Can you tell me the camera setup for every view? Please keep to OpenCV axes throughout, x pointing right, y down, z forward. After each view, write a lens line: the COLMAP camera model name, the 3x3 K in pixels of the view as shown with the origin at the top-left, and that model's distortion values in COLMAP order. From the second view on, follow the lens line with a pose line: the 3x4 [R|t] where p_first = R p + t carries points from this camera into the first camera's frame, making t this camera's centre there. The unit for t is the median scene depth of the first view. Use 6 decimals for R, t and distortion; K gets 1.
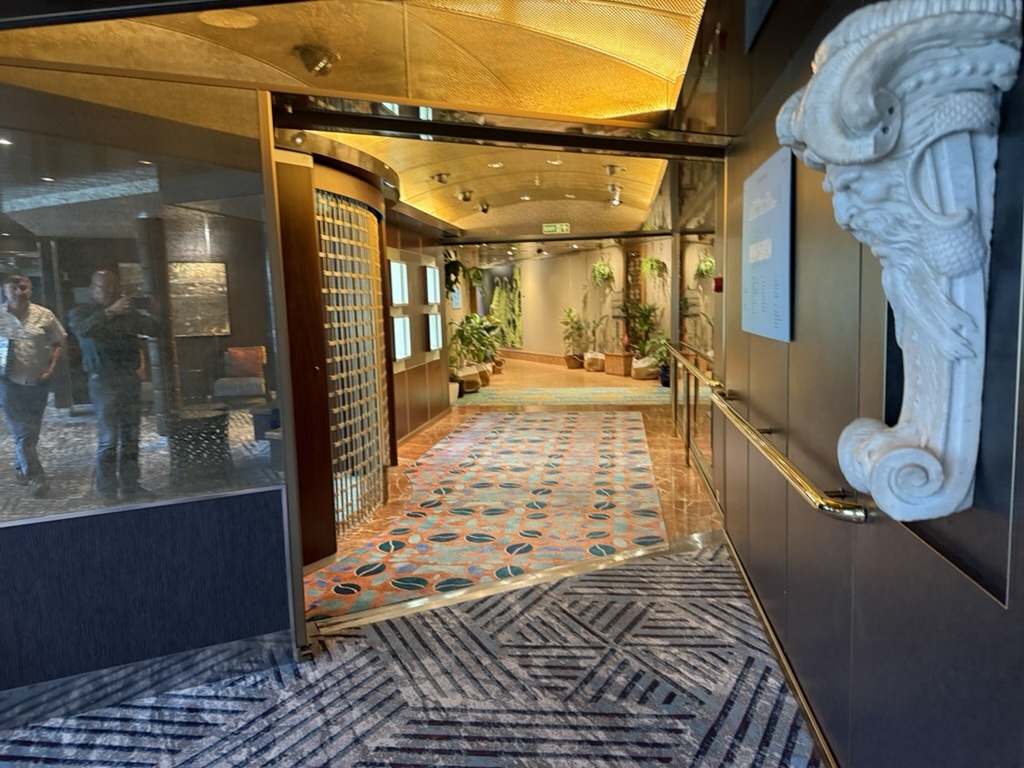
lens RADIAL K [[705.4, 0, 512.0], [0, 705.4, 384.0], [0, 0, 1]] dist [-0.072011, 0.000406]
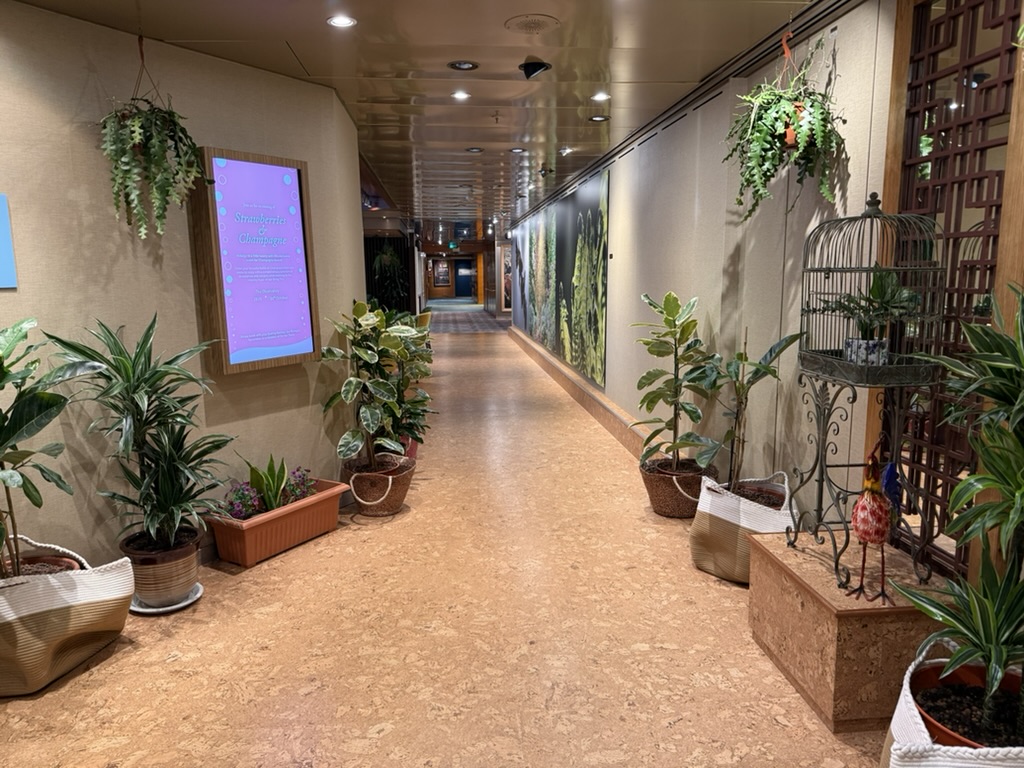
lens RADIAL K [[705.4, 0, 512.0], [0, 705.4, 384.0], [0, 0, 1]] dist [-0.072011, 0.000406]
pose [[0.933437, 0.085338, -0.348443, 0.120457], [-0.071564, 0.996067, 0.052239, -0.082535], [0.351530, -0.023826, 0.935873, 0.719947]]
